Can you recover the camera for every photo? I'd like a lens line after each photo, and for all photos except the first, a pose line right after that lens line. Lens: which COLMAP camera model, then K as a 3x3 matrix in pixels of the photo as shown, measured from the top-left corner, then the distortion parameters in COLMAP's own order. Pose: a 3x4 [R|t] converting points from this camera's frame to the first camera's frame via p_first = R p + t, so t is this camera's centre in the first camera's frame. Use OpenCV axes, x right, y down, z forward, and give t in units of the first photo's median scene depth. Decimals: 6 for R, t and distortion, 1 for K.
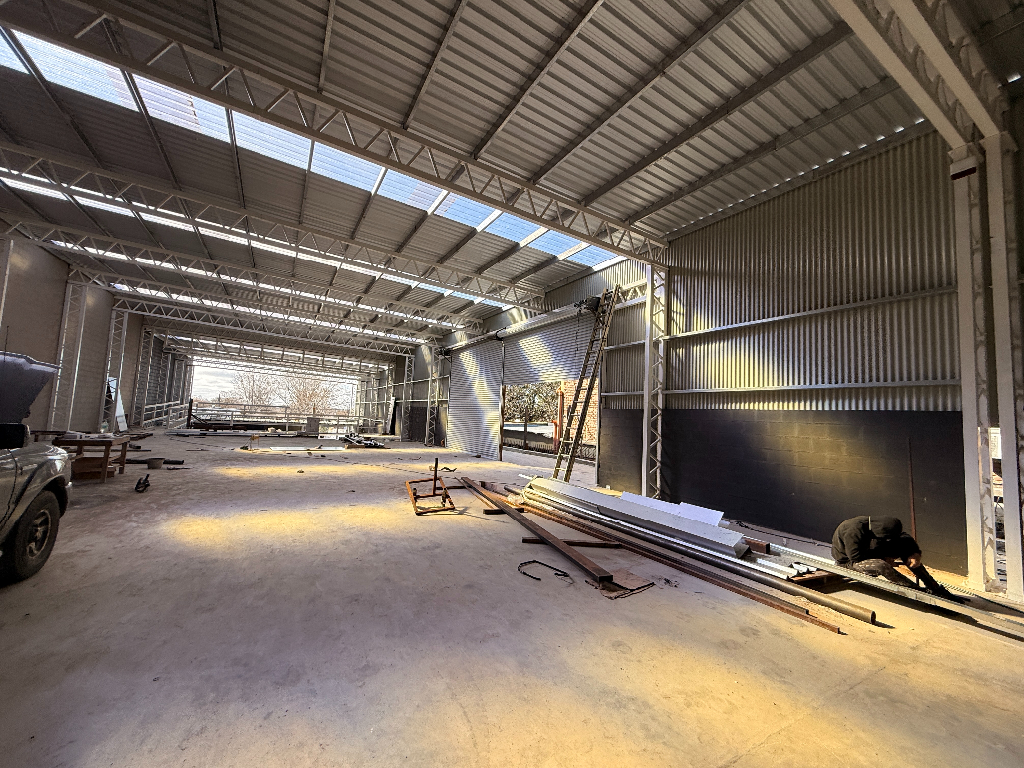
lens RADIAL K [[409.0, 0, 514.6], [0, 409.0, 380.0], [0, 0, 1]] dist [-0.000816, 0.000178]
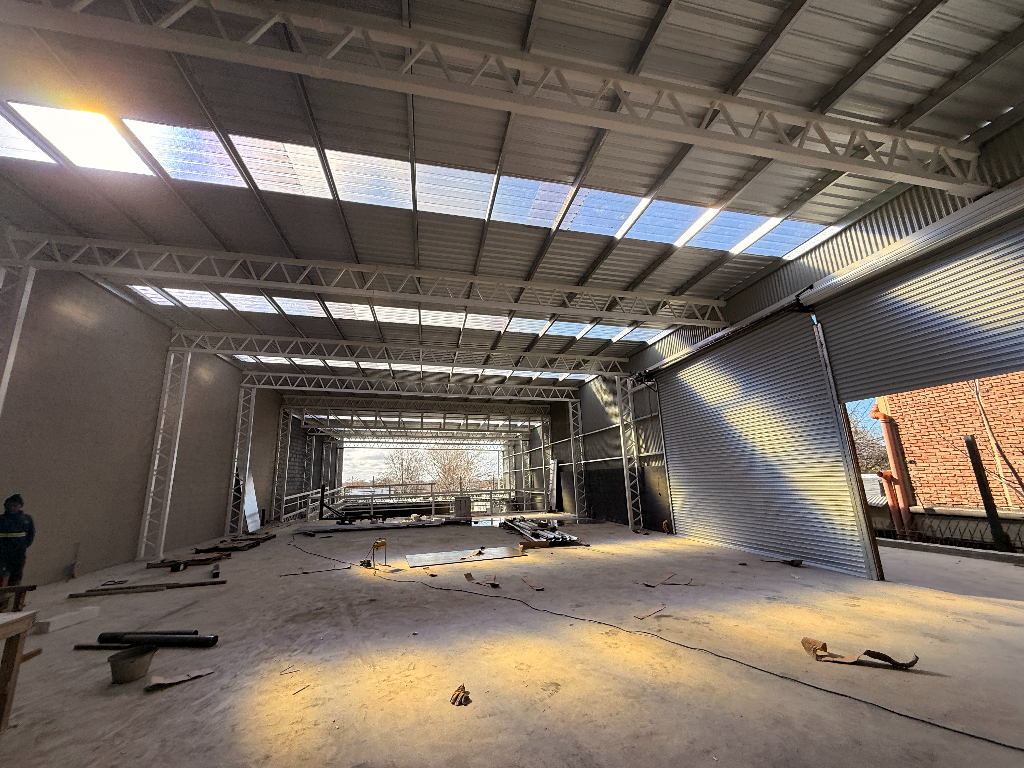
lens RADIAL K [[409.0, 0, 513.3], [0, 409.0, 383.1], [0, 0, 1]] dist [-0.000816, 0.000178]
pose [[0.944548, -0.152633, -0.290745, -0.149745], [0.110677, 0.981578, -0.155743, 0.014069], [0.309160, 0.114928, 0.944040, 0.289133]]
